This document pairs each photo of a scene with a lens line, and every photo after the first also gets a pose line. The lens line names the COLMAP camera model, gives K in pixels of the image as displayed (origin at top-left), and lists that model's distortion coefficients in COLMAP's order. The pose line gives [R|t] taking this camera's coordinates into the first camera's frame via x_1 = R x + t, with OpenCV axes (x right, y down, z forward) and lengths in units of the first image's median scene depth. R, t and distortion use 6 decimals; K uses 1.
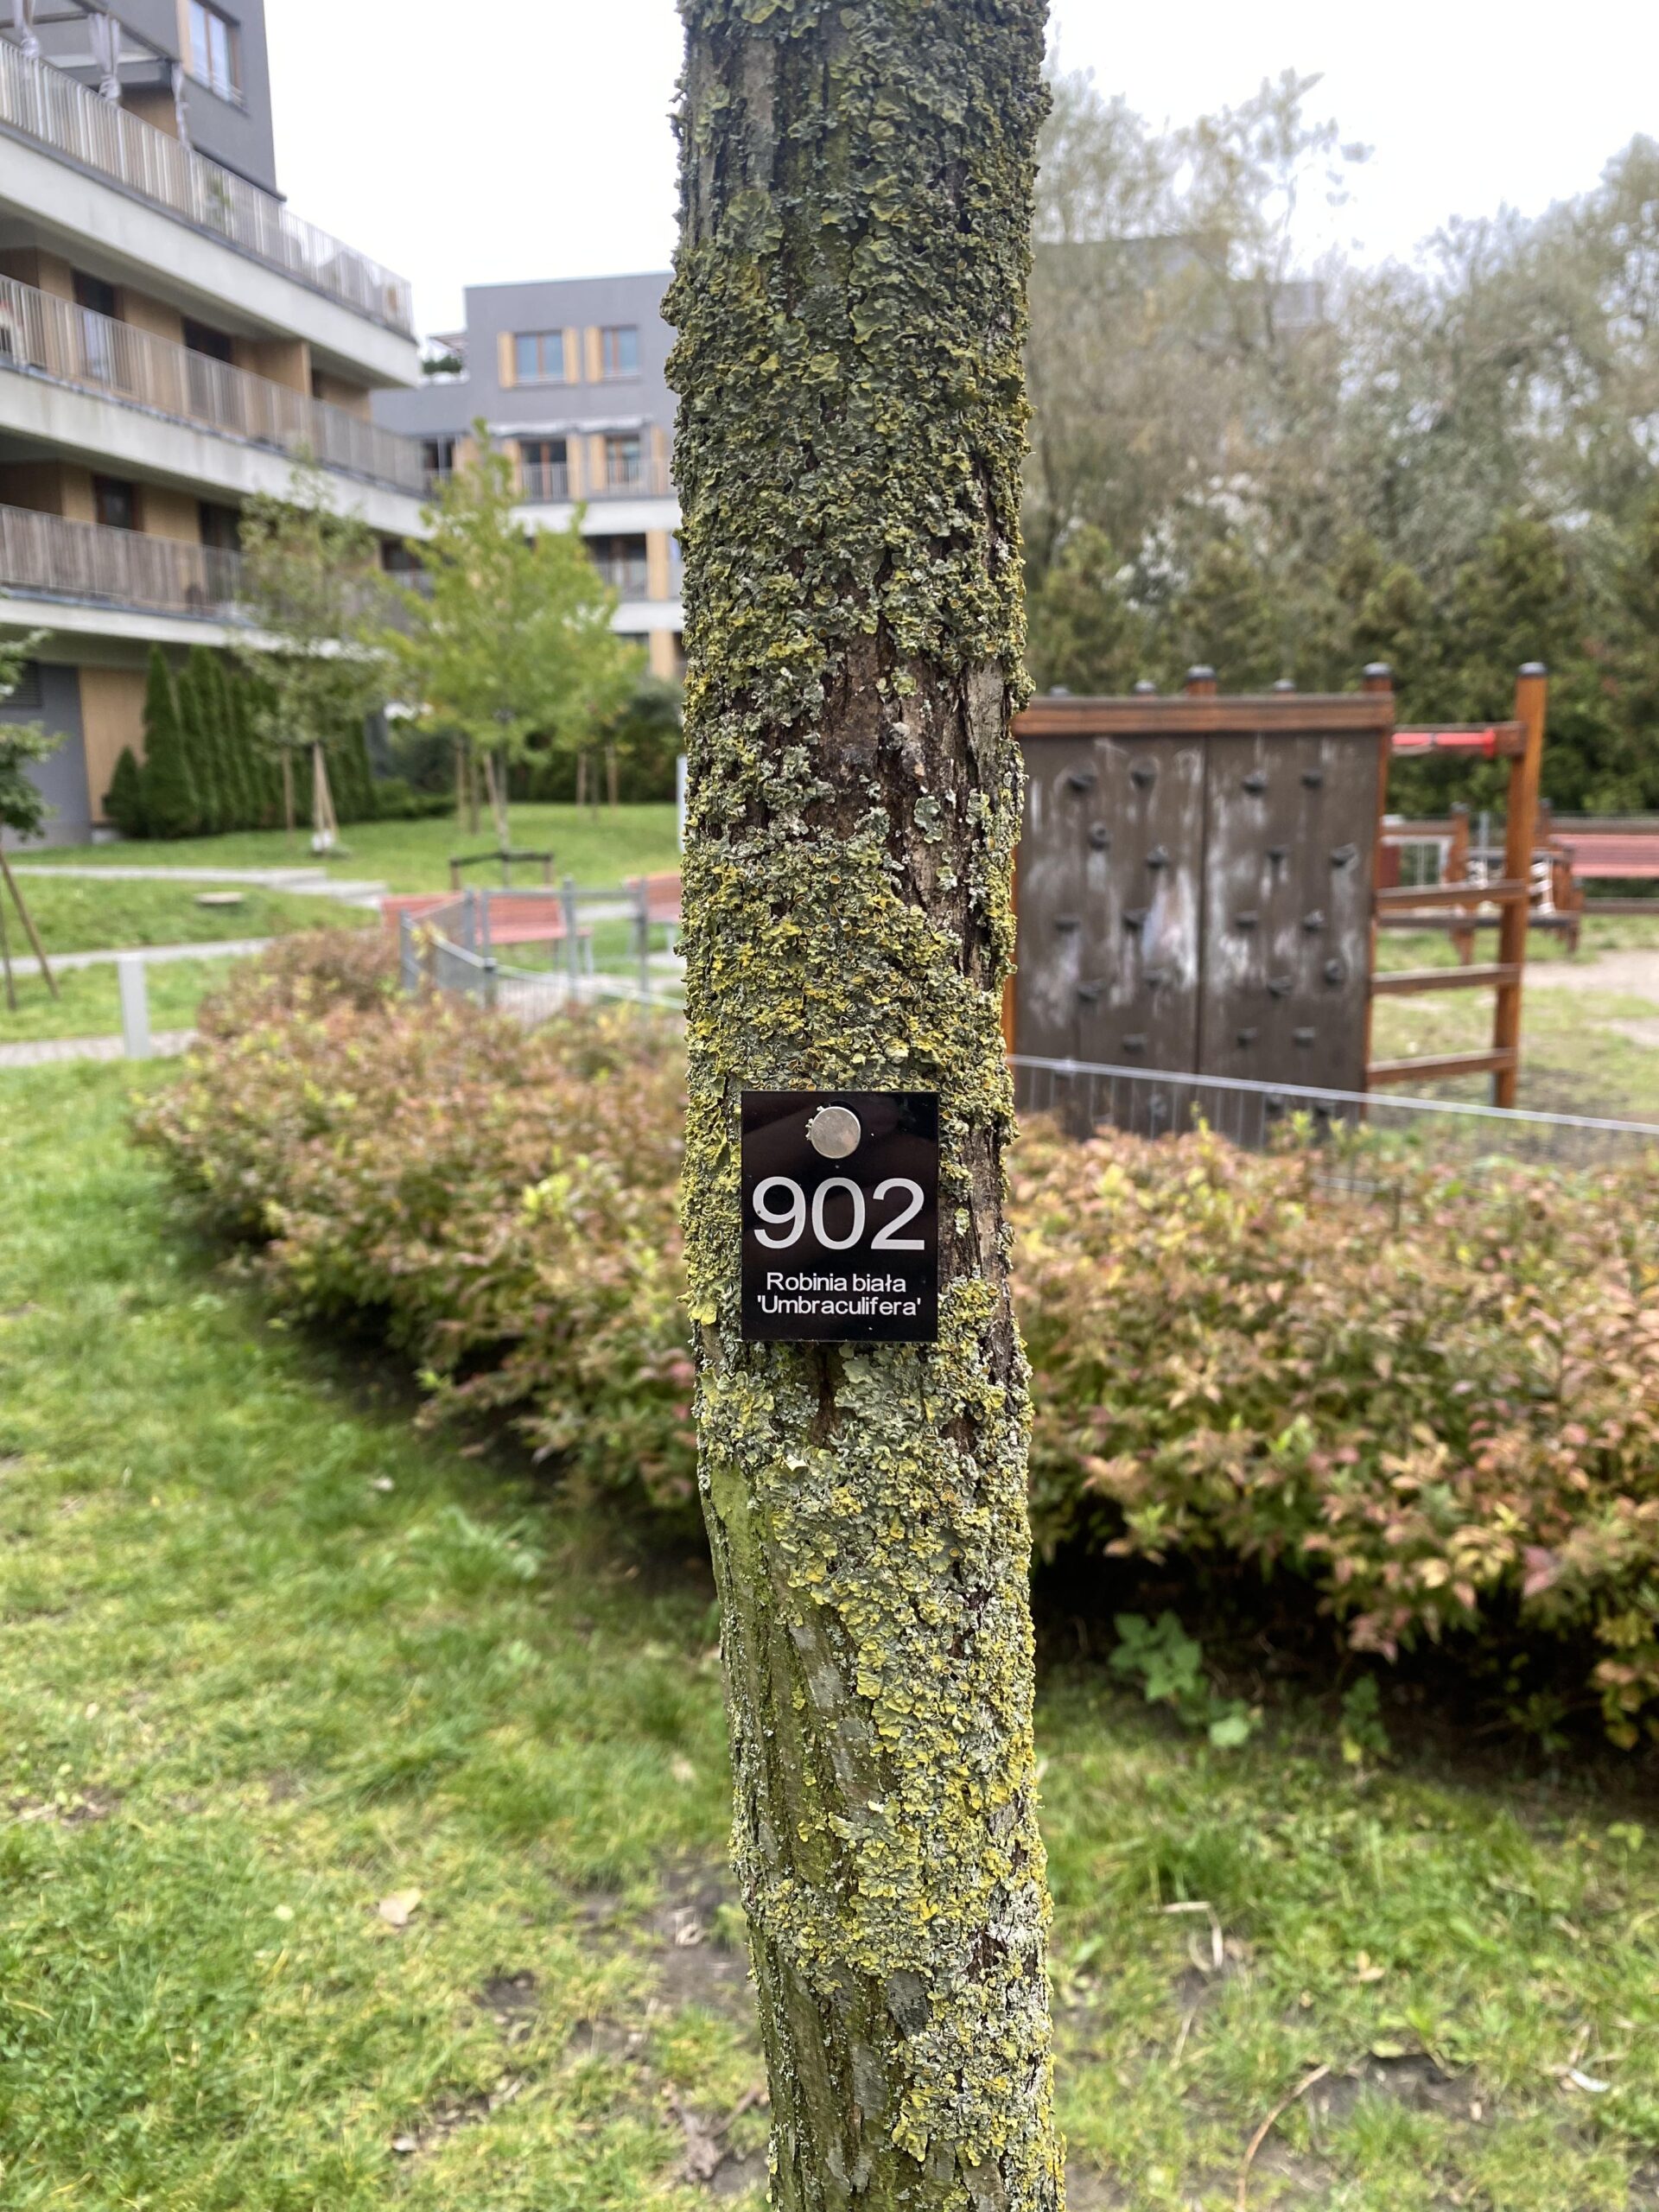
lens RADIAL K [[1705.5, 0, 829.5], [0, 1705.5, 1106.0], [0, 0, 1]] dist [0.010083, -0.002603]
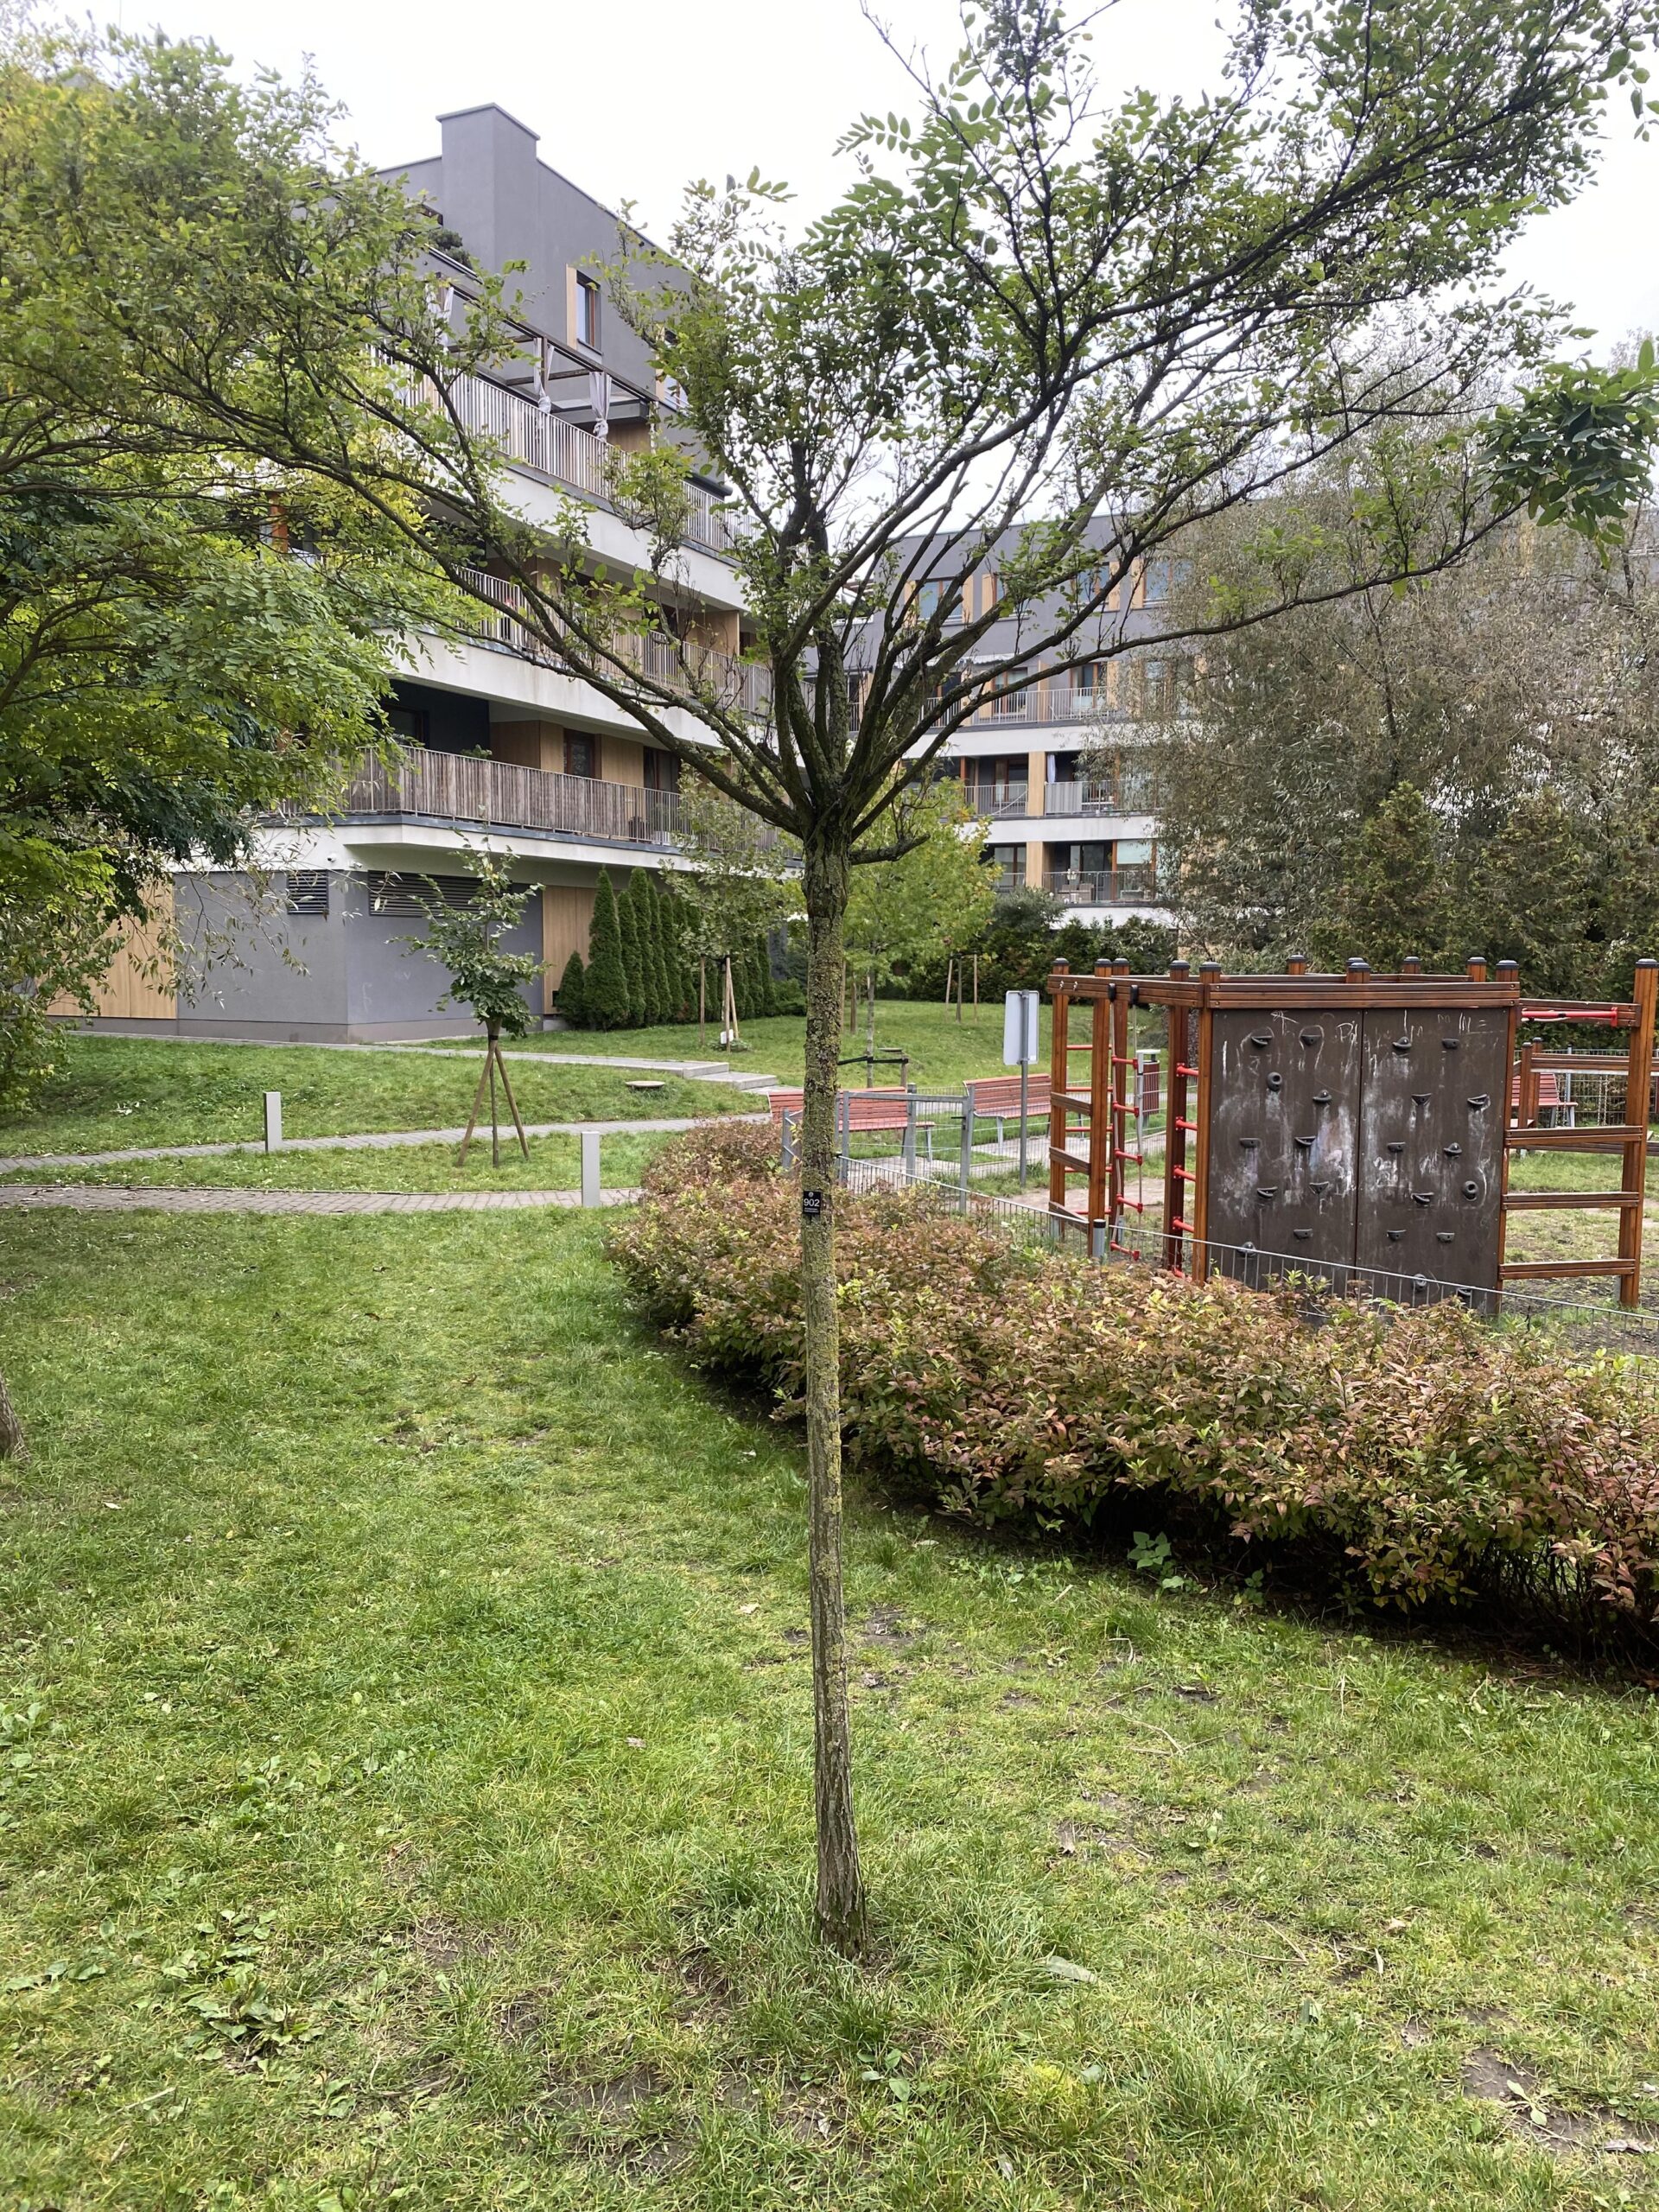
lens RADIAL K [[1684.3, 0, 829.5], [0, 1684.3, 1106.0], [0, 0, 1]] dist [0.128325, -0.001028]
pose [[0.975373, 0.039218, -0.217049, 0.102775], [-0.061947, 0.993165, -0.098927, 0.019987], [0.211686, 0.109936, 0.971135, -0.403042]]
